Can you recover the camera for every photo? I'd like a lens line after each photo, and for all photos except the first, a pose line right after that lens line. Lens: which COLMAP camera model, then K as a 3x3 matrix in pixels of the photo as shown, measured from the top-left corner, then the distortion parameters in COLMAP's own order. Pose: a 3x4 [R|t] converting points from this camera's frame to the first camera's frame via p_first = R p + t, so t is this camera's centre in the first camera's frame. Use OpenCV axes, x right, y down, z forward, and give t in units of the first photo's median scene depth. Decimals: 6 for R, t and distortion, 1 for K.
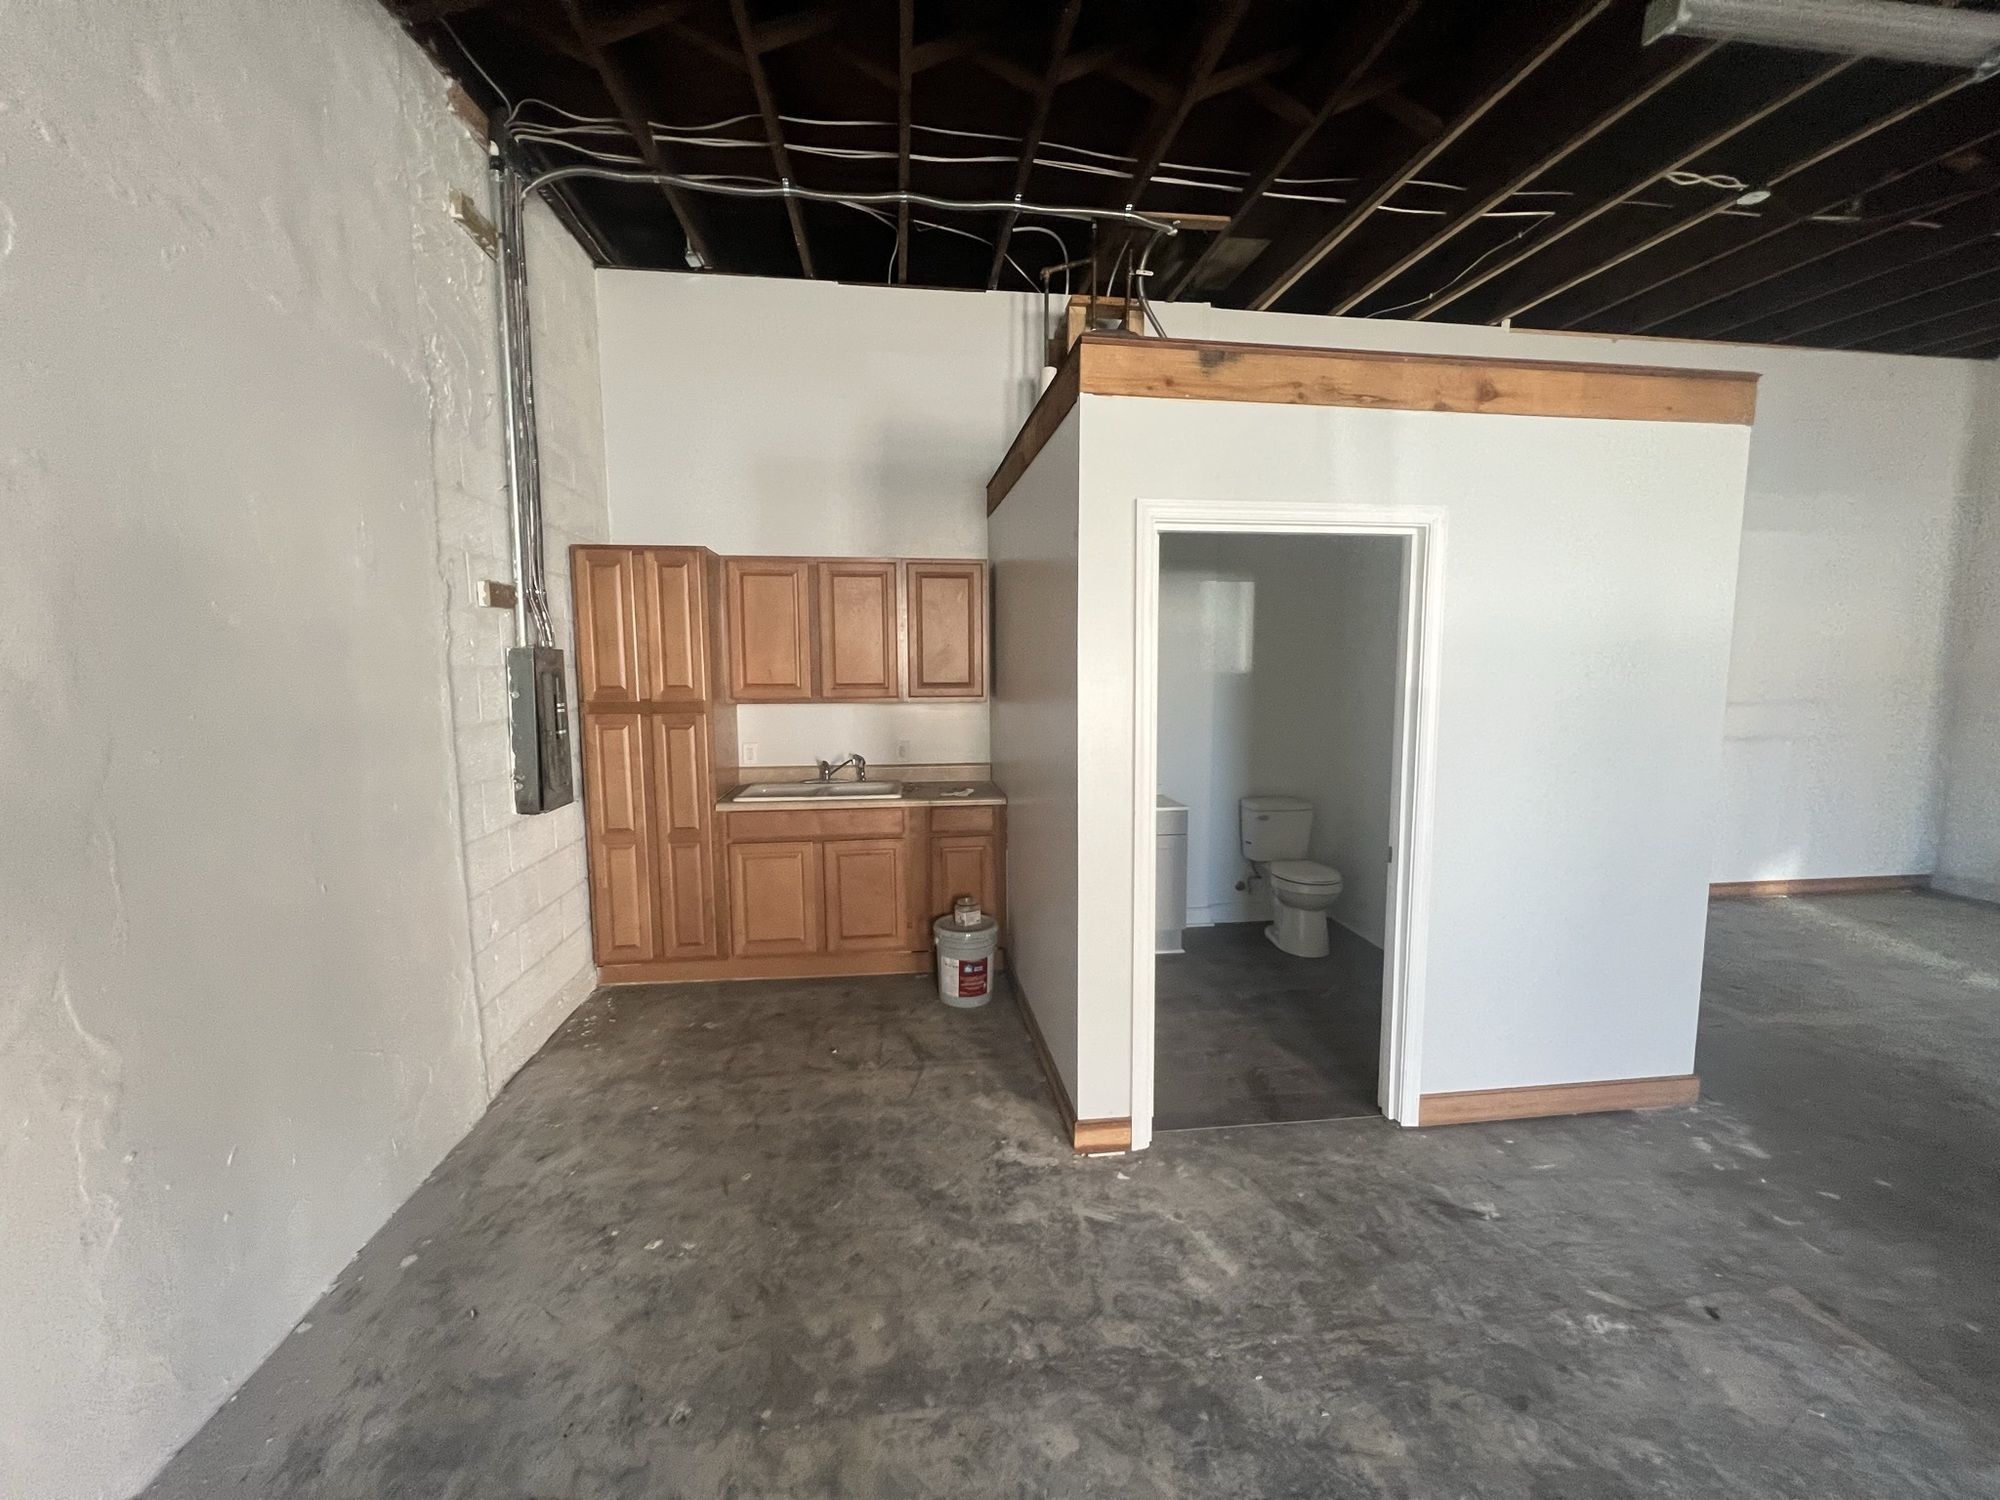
lens RADIAL K [[798.4, 0, 1000.0], [0, 798.4, 750.0], [0, 0, 1]] dist [0.001914, 0.000087]
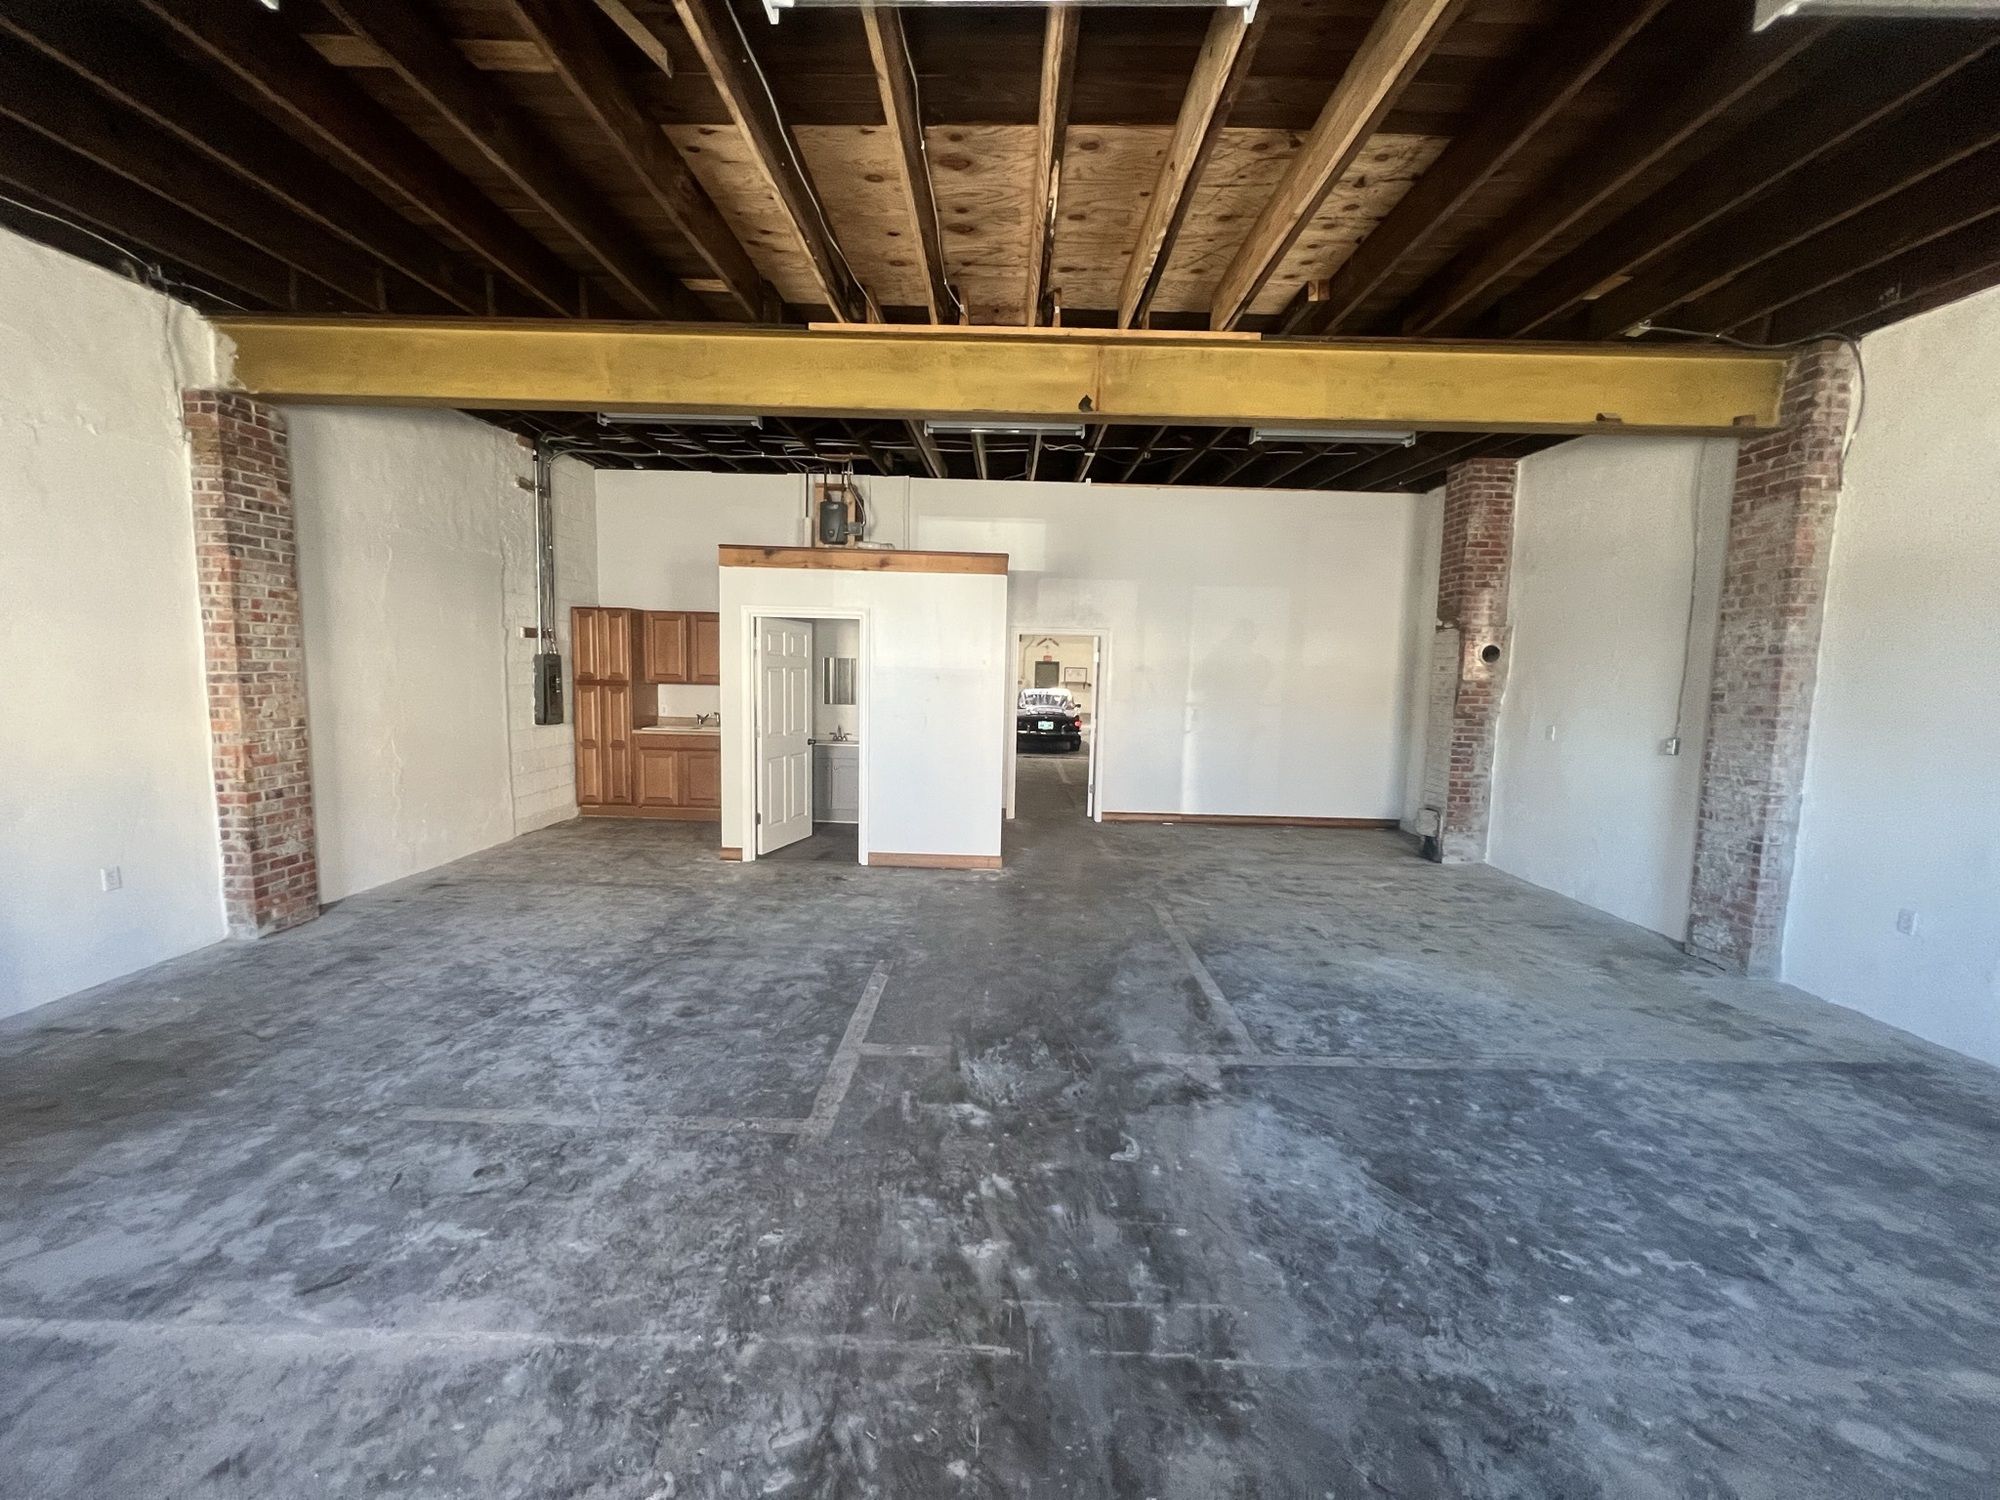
lens RADIAL K [[832.4, 0, 1000.0], [0, 832.4, 750.0], [0, 0, 1]] dist [0.013647, 0.000218]
pose [[0.987911, 0.039977, -0.149776, 1.061642], [-0.041276, 0.999132, -0.005578, 0.106233], [0.149423, 0.011692, 0.988704, -1.166138]]
